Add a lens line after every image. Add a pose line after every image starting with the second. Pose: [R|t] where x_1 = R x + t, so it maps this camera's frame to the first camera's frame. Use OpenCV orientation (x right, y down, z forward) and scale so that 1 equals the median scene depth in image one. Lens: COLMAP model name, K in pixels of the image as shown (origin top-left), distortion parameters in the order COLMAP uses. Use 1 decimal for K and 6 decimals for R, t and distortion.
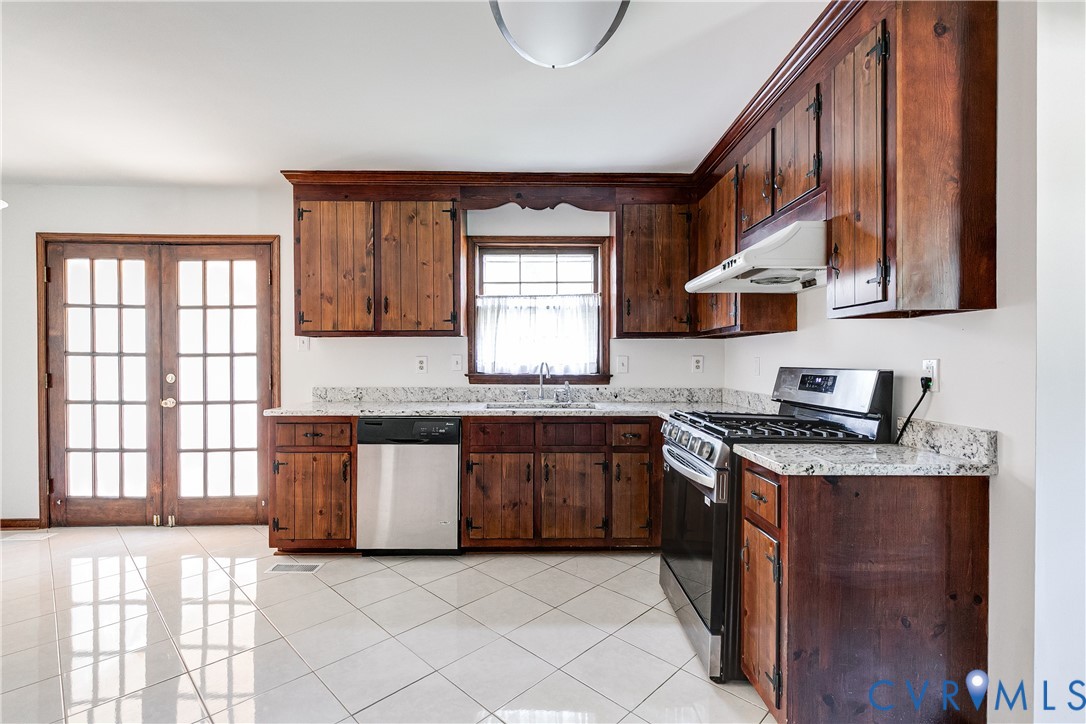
lens RADIAL K [[485.1, 0, 543.0], [0, 485.1, 362.0], [0, 0, 1]] dist [0.019579, 0.000166]
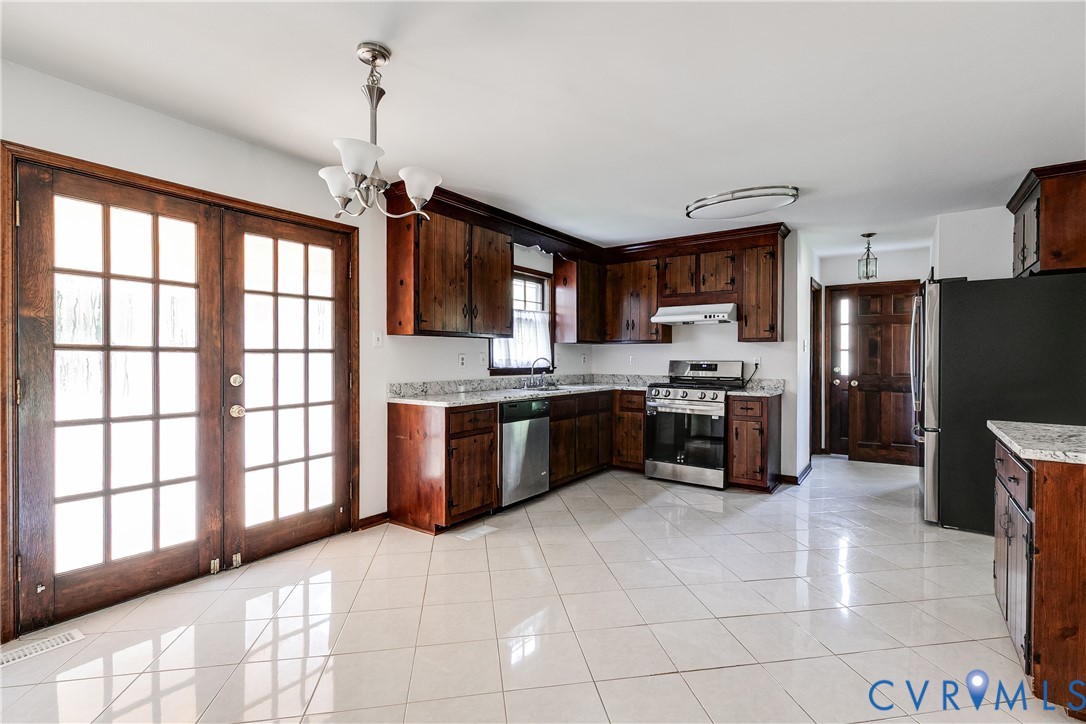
lens RADIAL K [[485.1, 0, 543.0], [0, 485.1, 362.0], [0, 0, 1]] dist [0.019579, 0.000166]
pose [[0.602267, -0.008078, 0.798254, -1.087459], [0.001707, 0.999960, 0.008831, -0.002422], [-0.798293, -0.003956, 0.602256, 0.130601]]
